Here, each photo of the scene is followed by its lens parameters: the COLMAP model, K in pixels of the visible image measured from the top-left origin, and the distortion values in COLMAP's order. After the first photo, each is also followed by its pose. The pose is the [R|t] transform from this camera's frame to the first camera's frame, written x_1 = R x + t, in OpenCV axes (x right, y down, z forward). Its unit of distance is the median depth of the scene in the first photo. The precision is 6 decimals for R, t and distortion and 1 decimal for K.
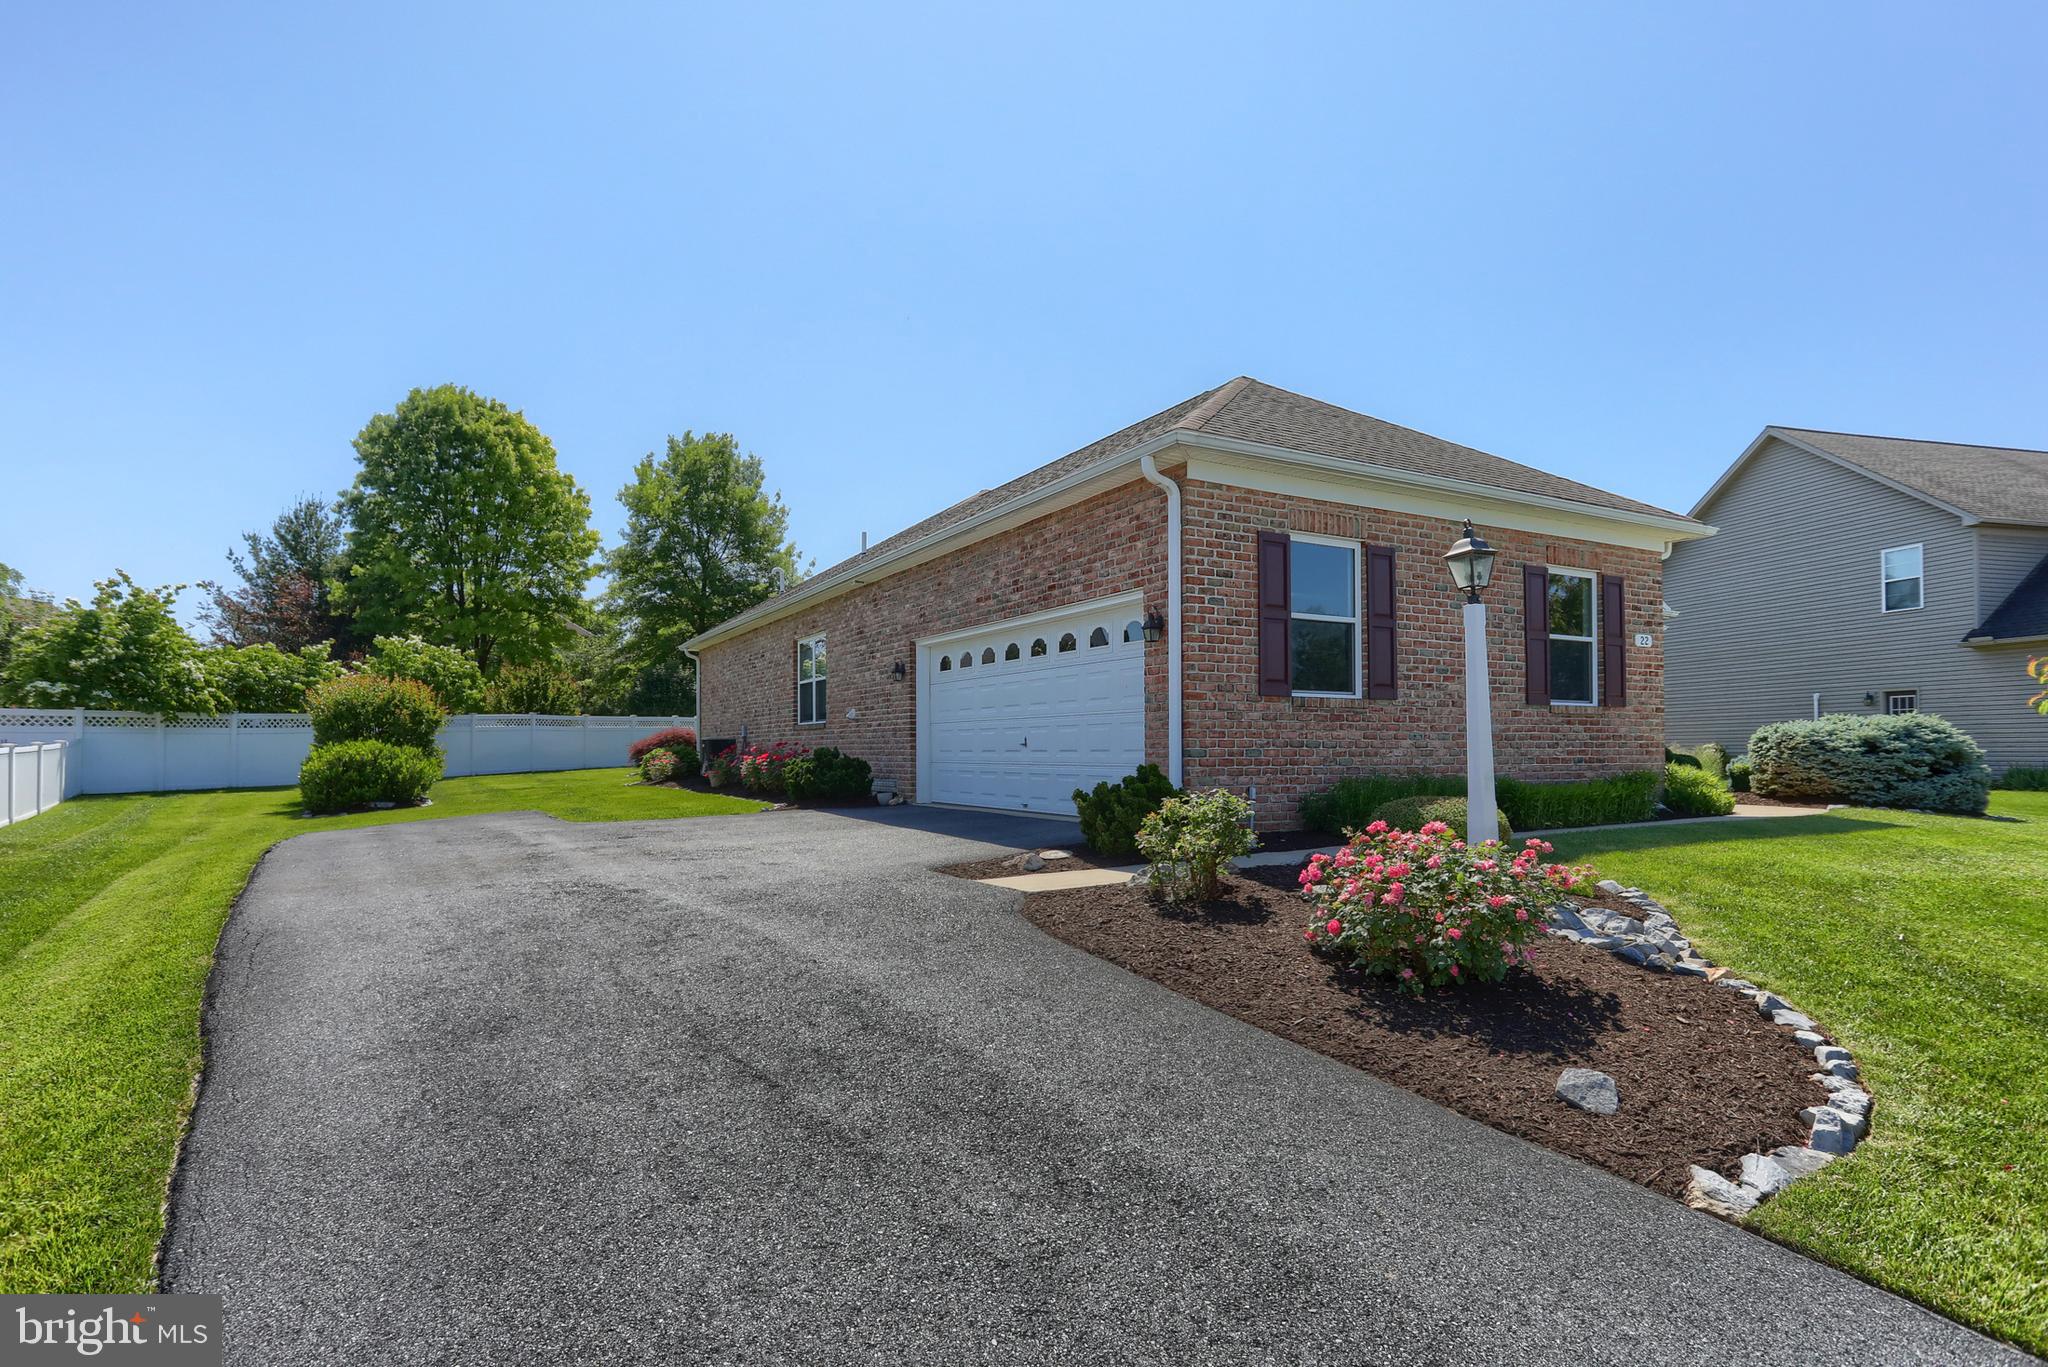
lens RADIAL K [[1152.2, 0, 1087.1], [0, 1152.2, 715.4], [0, 0, 1]] dist [-0.068995, -0.000053]
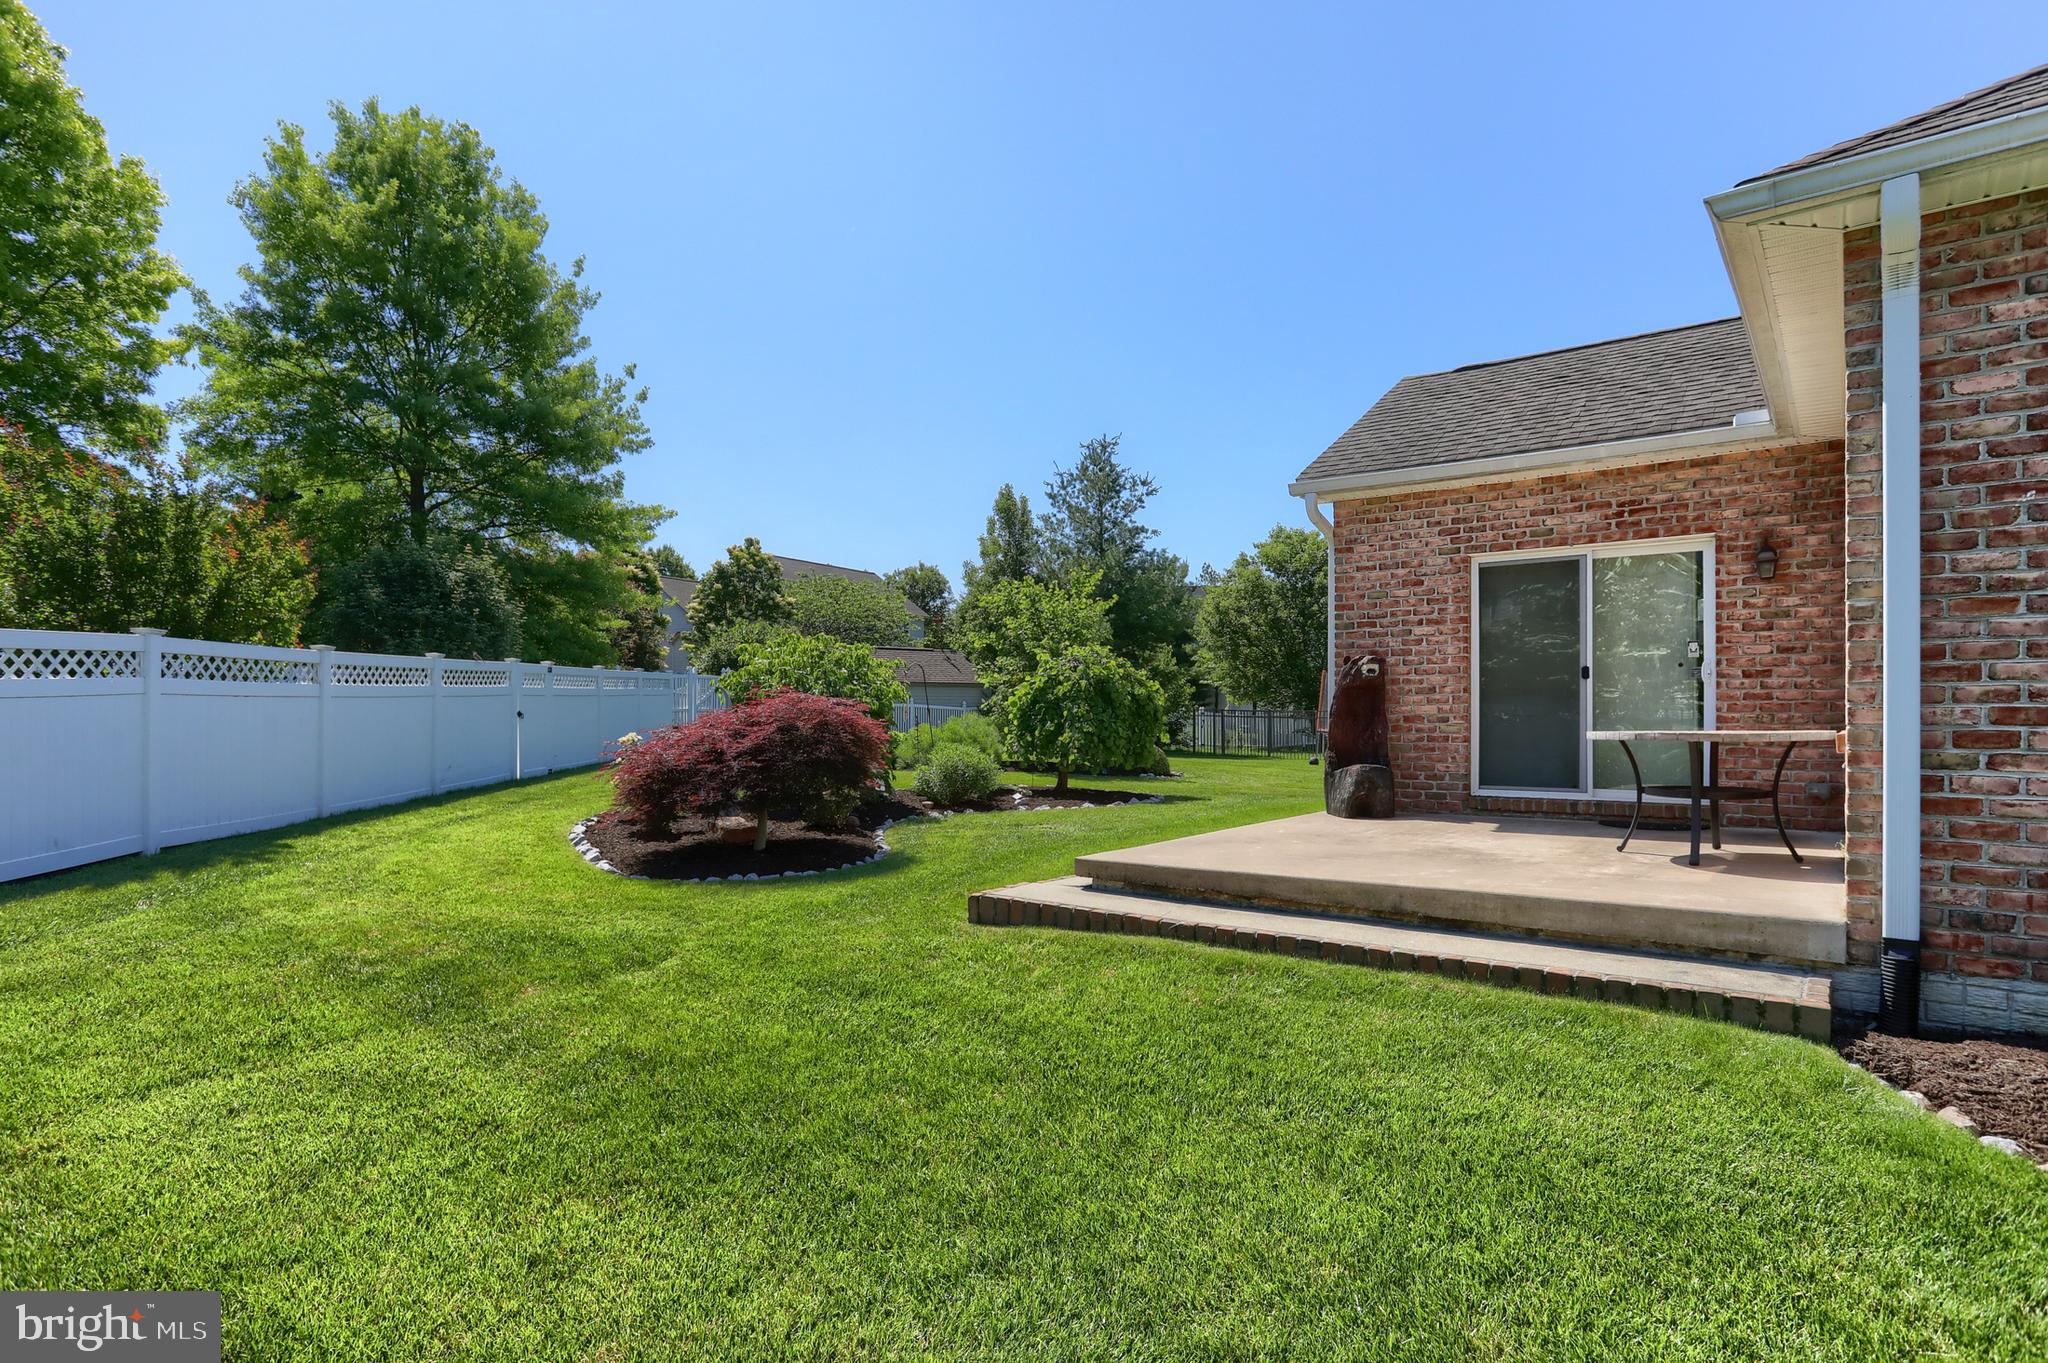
lens RADIAL K [[1069.2, 0, 1031.5], [0, 1069.2, 716.9], [0, 0, 1]] dist [-0.062480, 0.035986]
pose [[0.932065, 0.005362, 0.362252, -0.266454], [-0.016921, 0.999444, 0.028745, 0.005287], [-0.361897, -0.032922, 0.931637, 0.484209]]
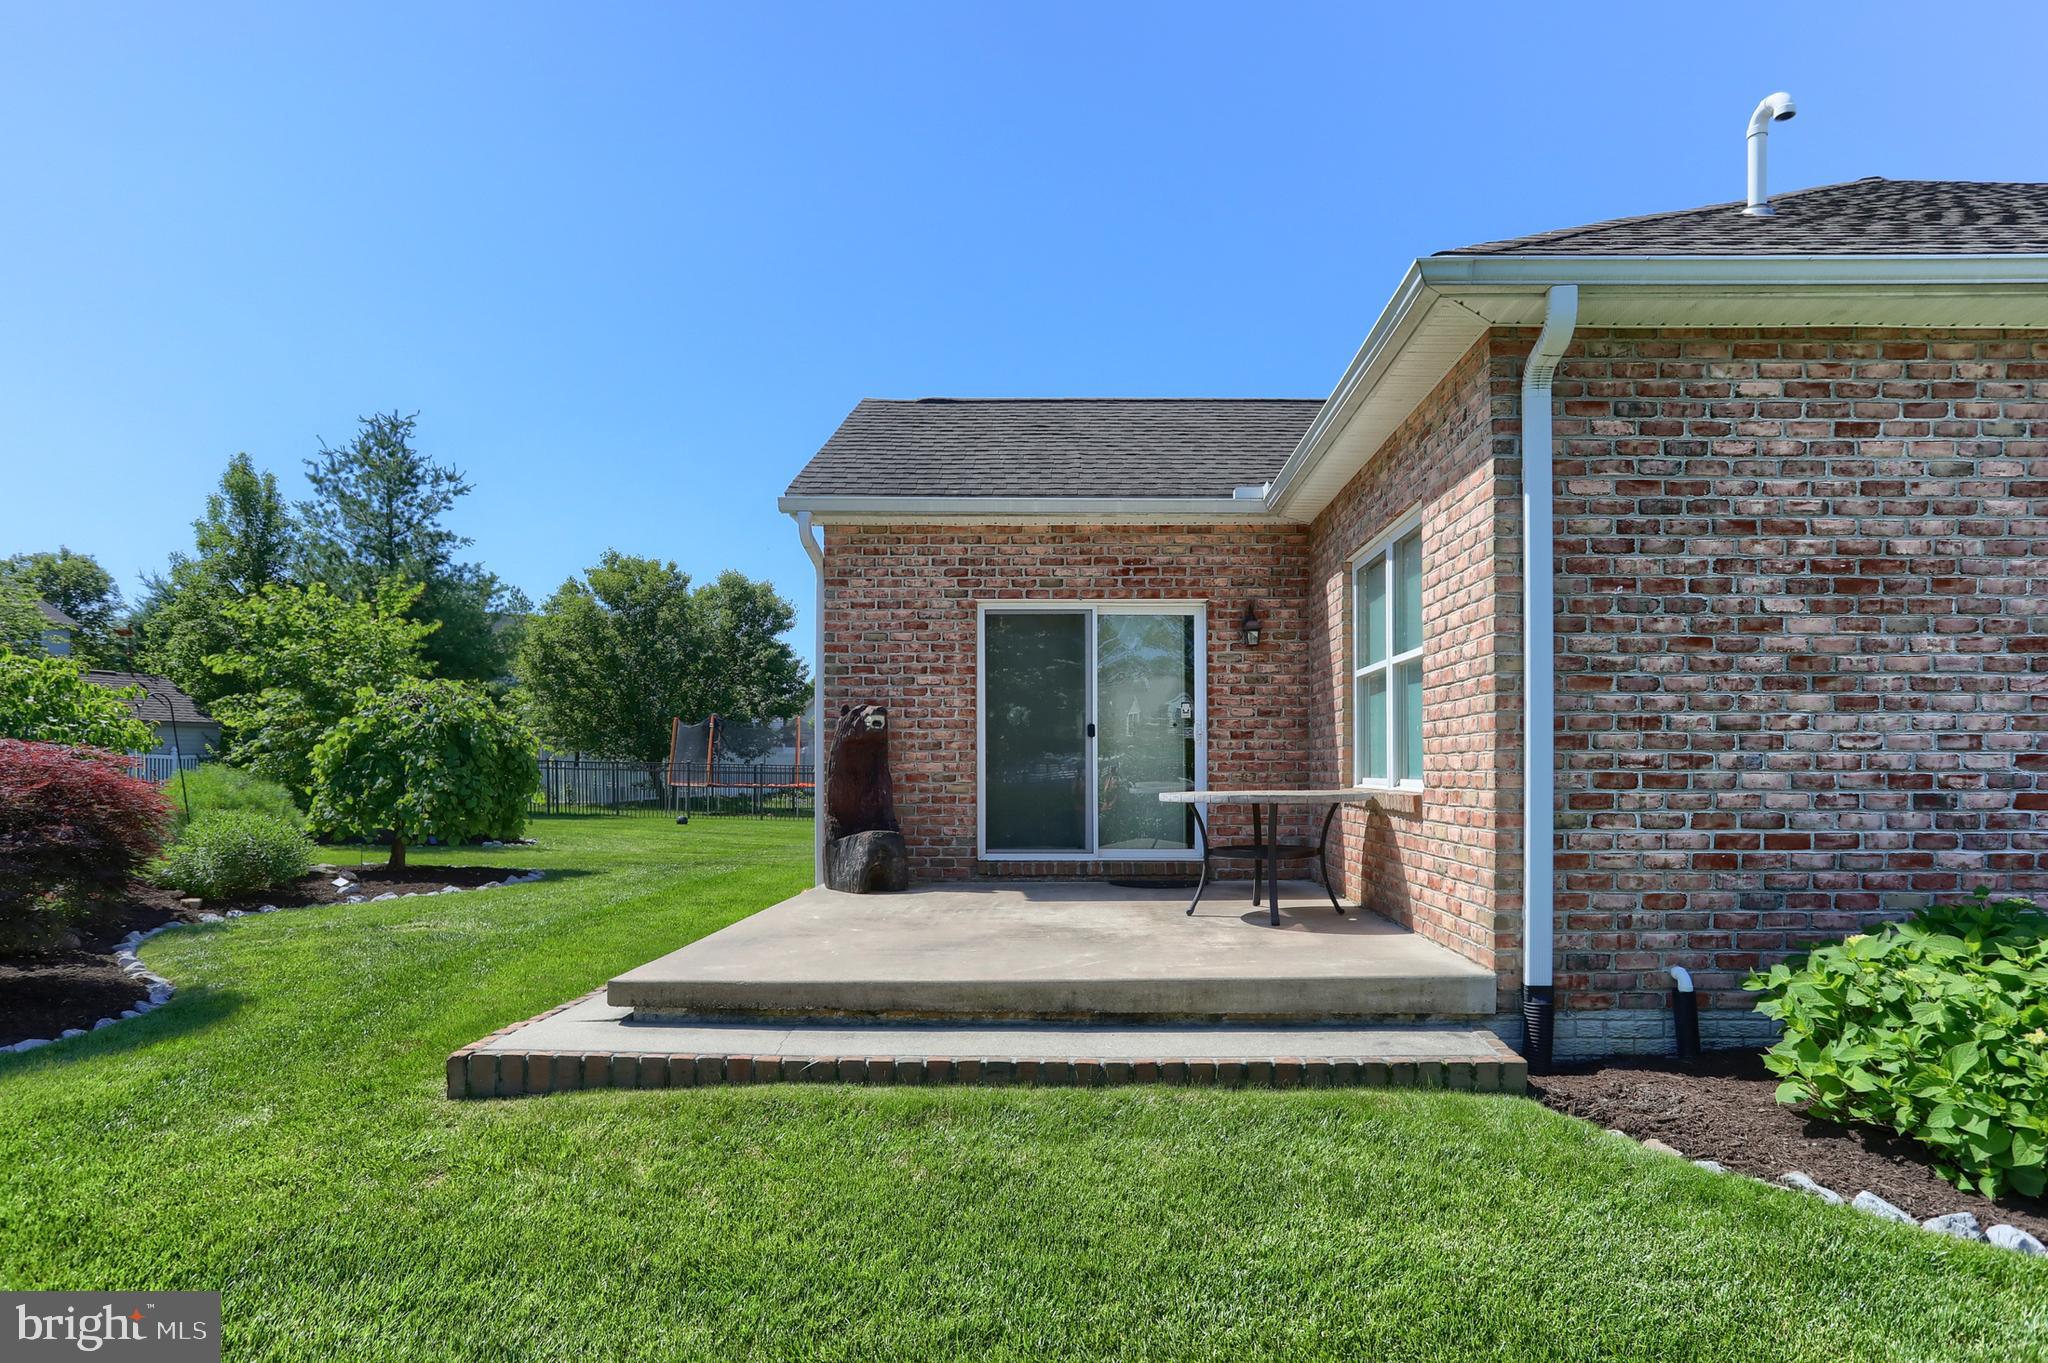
lens RADIAL K [[1132.2, 0, 1076.6], [0, 1132.2, 771.6], [0, 0, 1]] dist [-0.052946, 0.033671]
pose [[0.521002, 0.002774, 0.853551, -0.274863], [-0.031278, 0.999385, 0.015845, 0.005318], [-0.852982, -0.034953, 0.520769, 0.516551]]
